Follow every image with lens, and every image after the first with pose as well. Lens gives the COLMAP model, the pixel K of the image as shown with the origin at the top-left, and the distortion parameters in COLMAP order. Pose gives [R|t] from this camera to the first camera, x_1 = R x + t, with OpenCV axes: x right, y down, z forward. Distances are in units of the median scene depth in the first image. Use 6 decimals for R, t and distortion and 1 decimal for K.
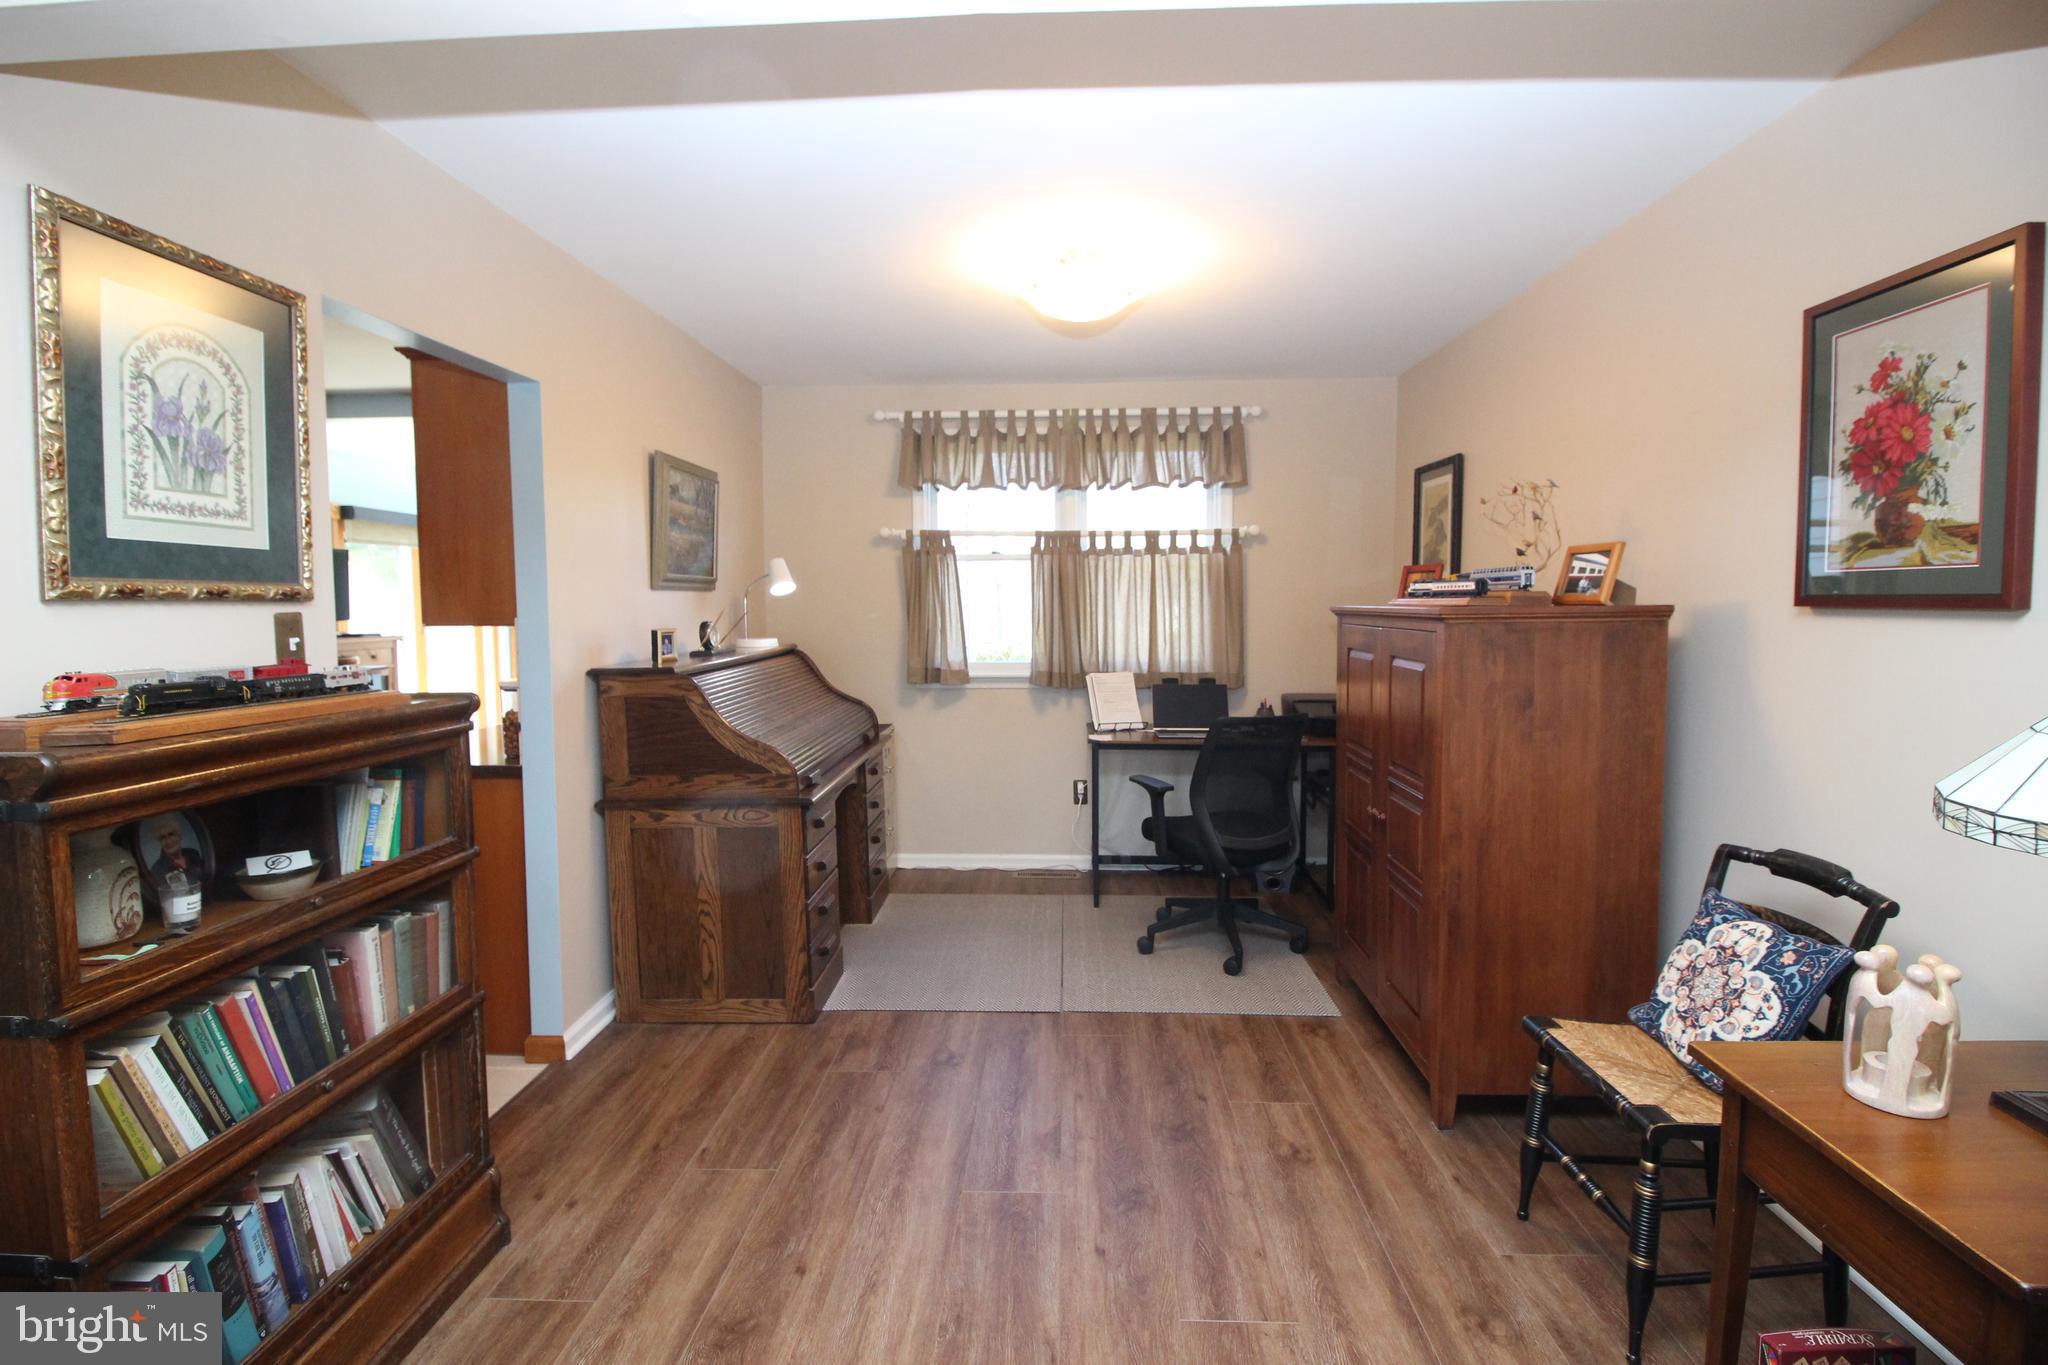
lens RADIAL K [[951.2, 0, 1034.8], [0, 951.2, 667.3], [0, 0, 1]] dist [-0.018117, -0.002315]
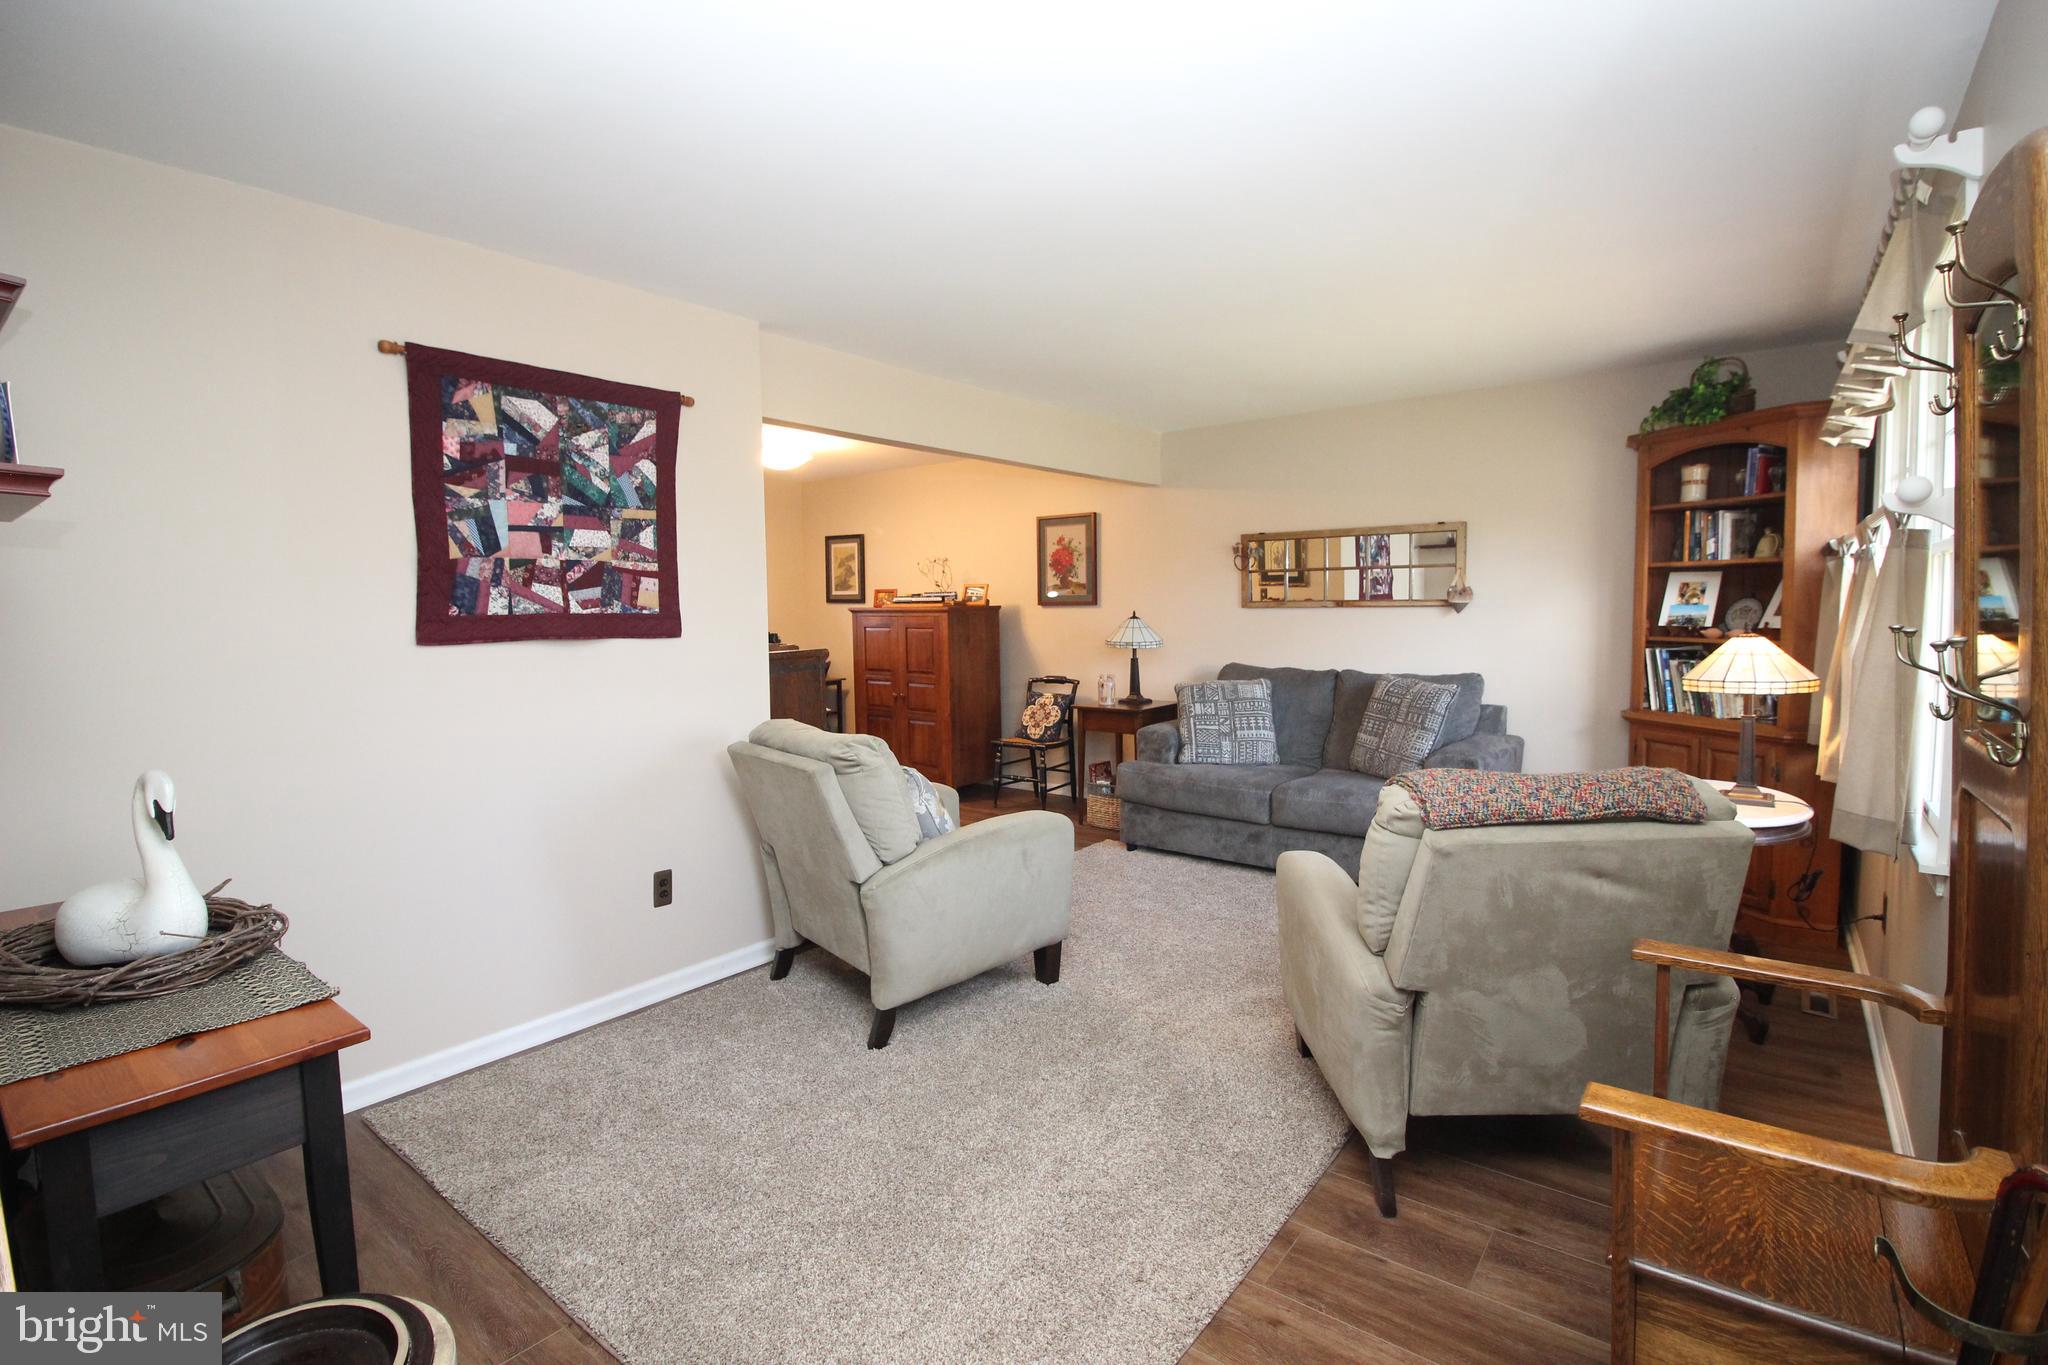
lens RADIAL K [[951.2, 0, 1023.6], [0, 951.2, 676.0], [0, 0, 1]] dist [-0.018117, -0.002315]
pose [[0.597656, -0.061146, 0.799417, -2.117981], [0.062336, 0.997613, 0.029703, 0.088289], [-0.799325, 0.032081, 0.600041, -1.062972]]
